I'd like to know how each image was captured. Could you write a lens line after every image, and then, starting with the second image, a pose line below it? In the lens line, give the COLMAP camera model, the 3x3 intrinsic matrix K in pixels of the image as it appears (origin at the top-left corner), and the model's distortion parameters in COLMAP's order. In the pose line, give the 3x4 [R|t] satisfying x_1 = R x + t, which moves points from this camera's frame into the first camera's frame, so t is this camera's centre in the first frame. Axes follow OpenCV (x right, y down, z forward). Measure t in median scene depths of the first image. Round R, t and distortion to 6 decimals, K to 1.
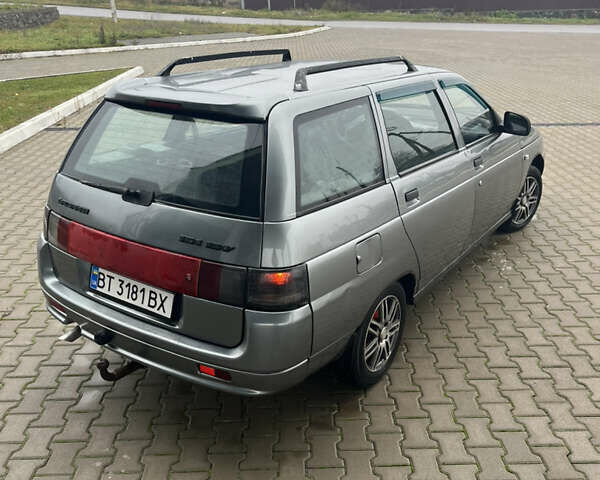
lens RADIAL K [[602.5, 0, 312.2], [0, 602.5, 237.8], [0, 0, 1]] dist [0.028135, -0.007068]
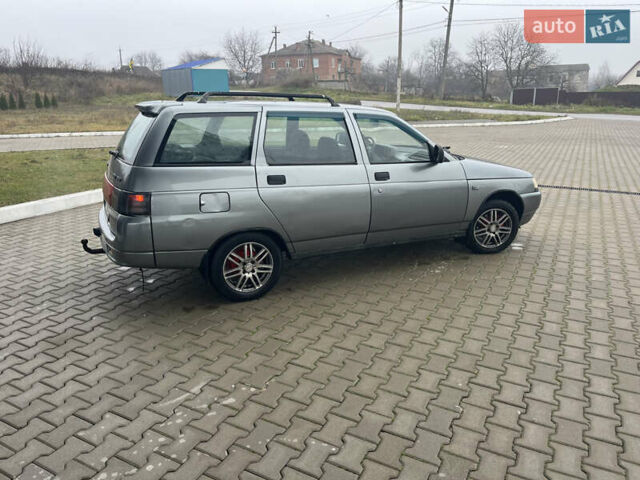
lens RADIAL K [[479.5, 0, 321.8], [0, 479.5, 235.6], [0, 0, 1]] dist [0.061341, -0.088190]
pose [[0.864485, 0.143423, -0.481763, 0.789314], [-0.192021, 0.979968, -0.052826, 0.101690], [0.464536, 0.138176, 0.874708, 0.020270]]
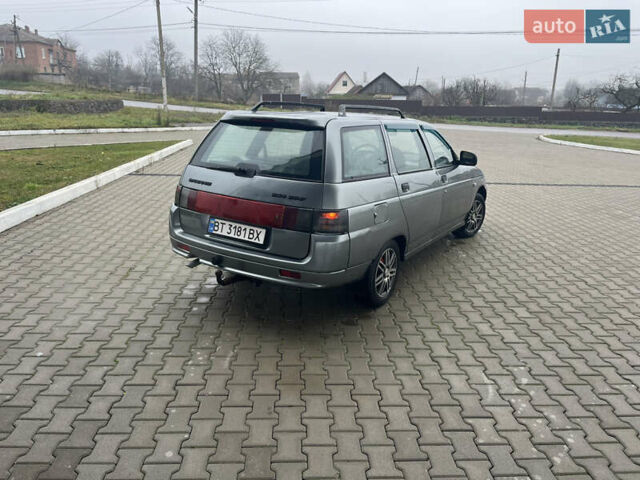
lens RADIAL K [[479.5, 0, 321.8], [0, 479.5, 235.6], [0, 0, 1]] dist [0.061341, -0.088190]
pose [[0.999075, 0.029175, 0.031603, -0.088593], [-0.025433, 0.993277, -0.112933, 0.195078], [-0.034685, 0.112025, 0.993100, -0.241720]]
